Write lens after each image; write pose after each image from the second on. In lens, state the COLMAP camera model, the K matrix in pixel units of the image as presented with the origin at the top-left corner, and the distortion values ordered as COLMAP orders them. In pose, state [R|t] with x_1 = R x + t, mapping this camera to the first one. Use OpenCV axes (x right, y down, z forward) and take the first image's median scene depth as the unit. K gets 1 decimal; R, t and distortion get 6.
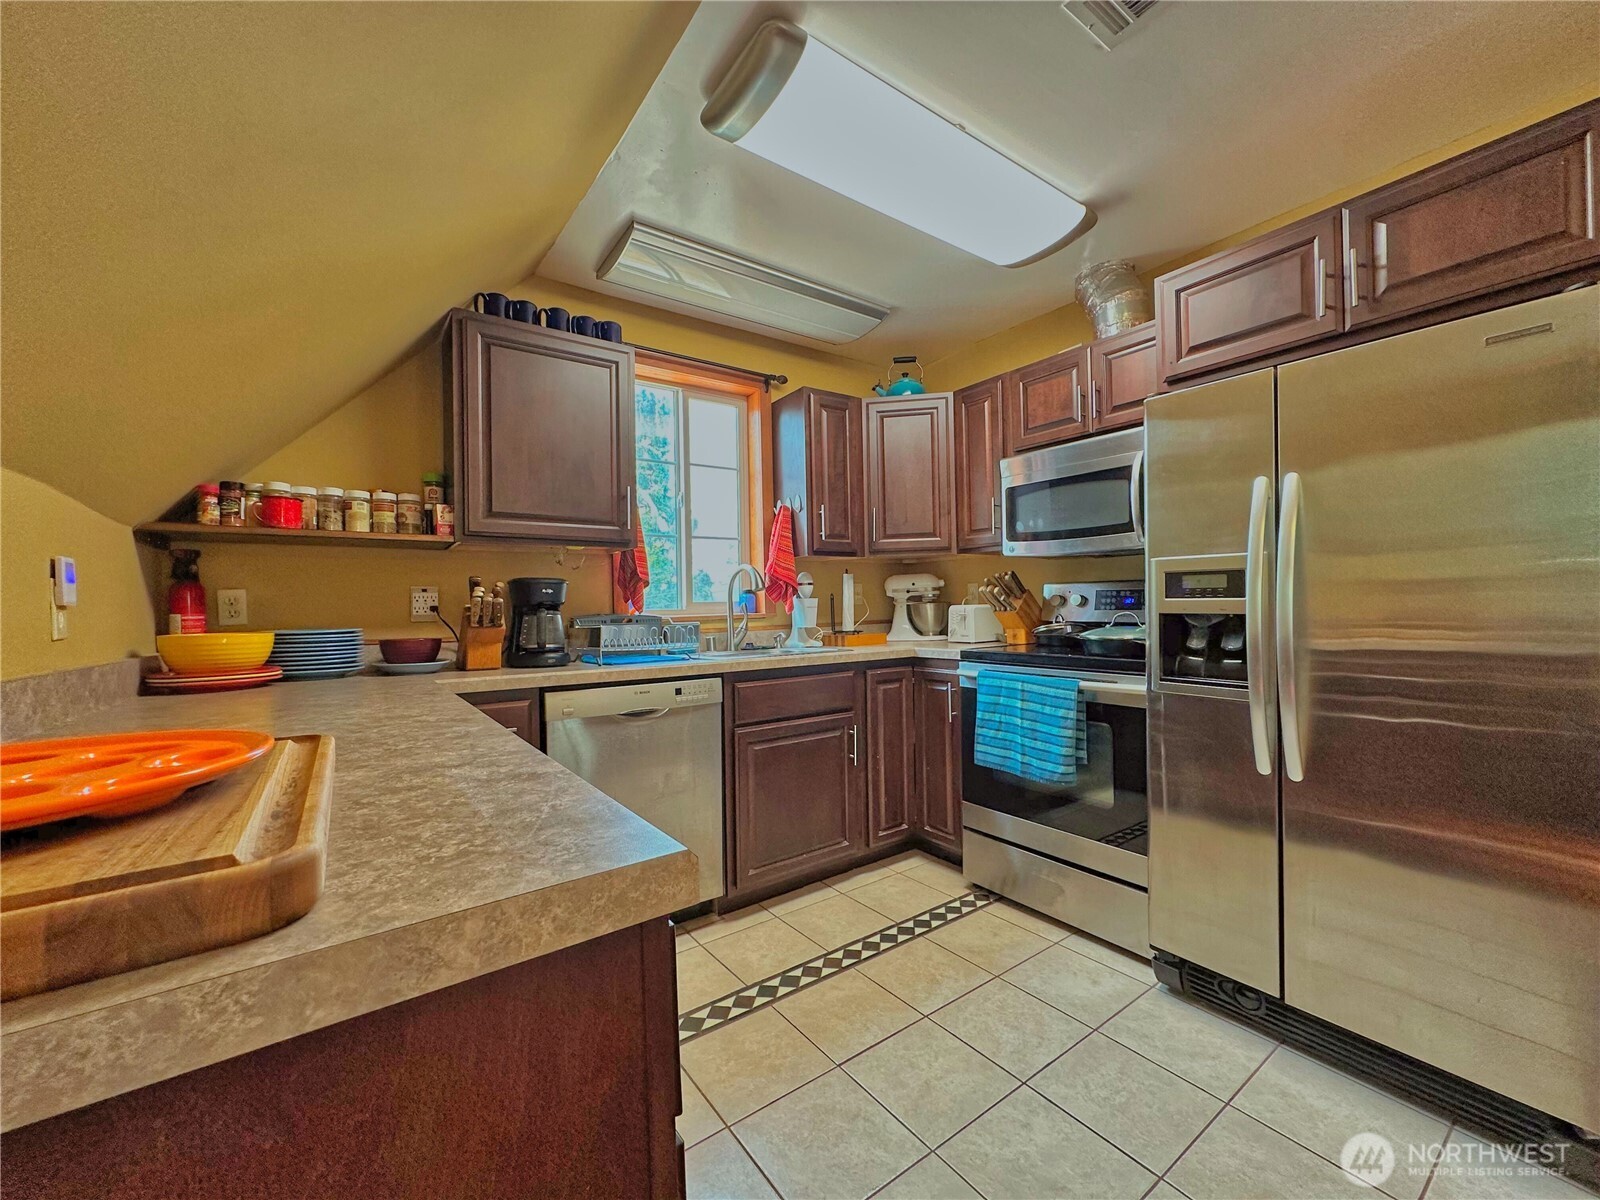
lens RADIAL K [[637.0, 0, 800.0], [0, 637.0, 600.0], [0, 0, 1]] dist [-0.001987, 0.000091]
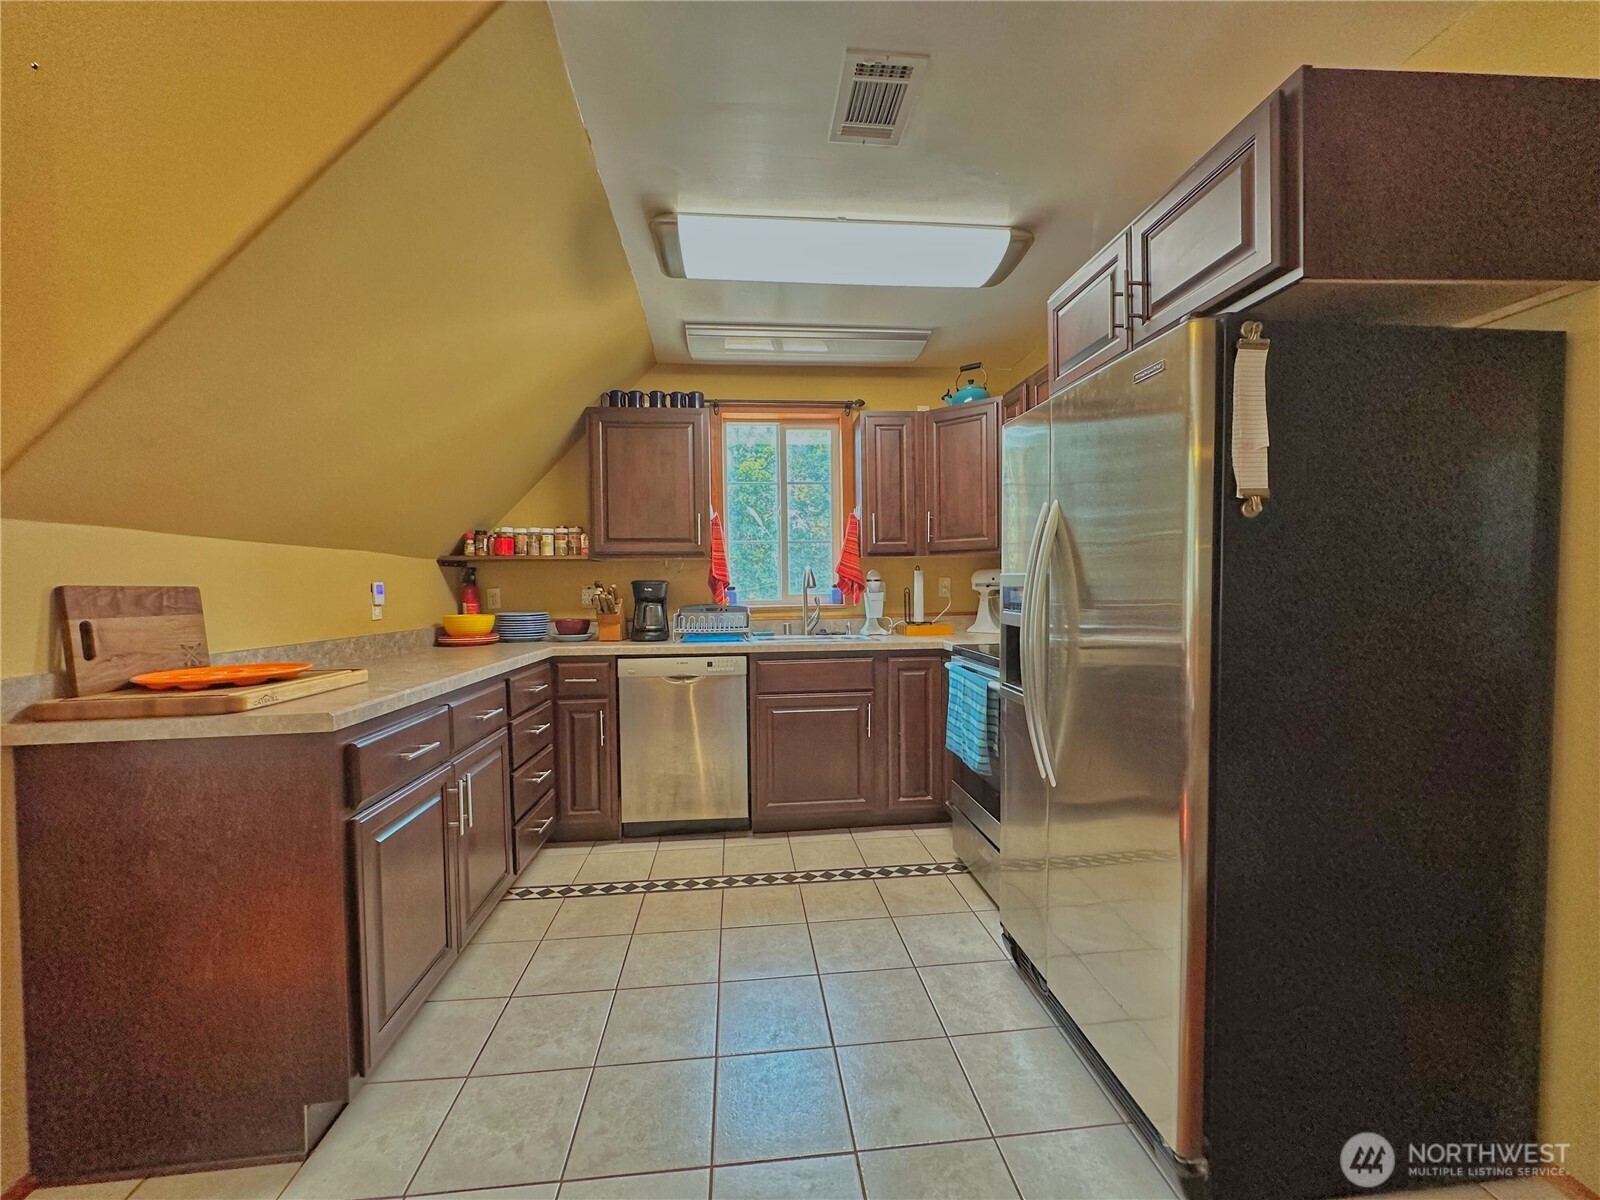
lens RADIAL K [[633.1, 0, 800.0], [0, 633.1, 600.0], [0, 0, 1]] dist [-0.003626, 0.000546]
pose [[0.868330, 0.019960, -0.495584, 0.628450], [0.000866, 0.999127, 0.041759, -0.050728], [0.495985, -0.036690, 0.867555, -0.088483]]
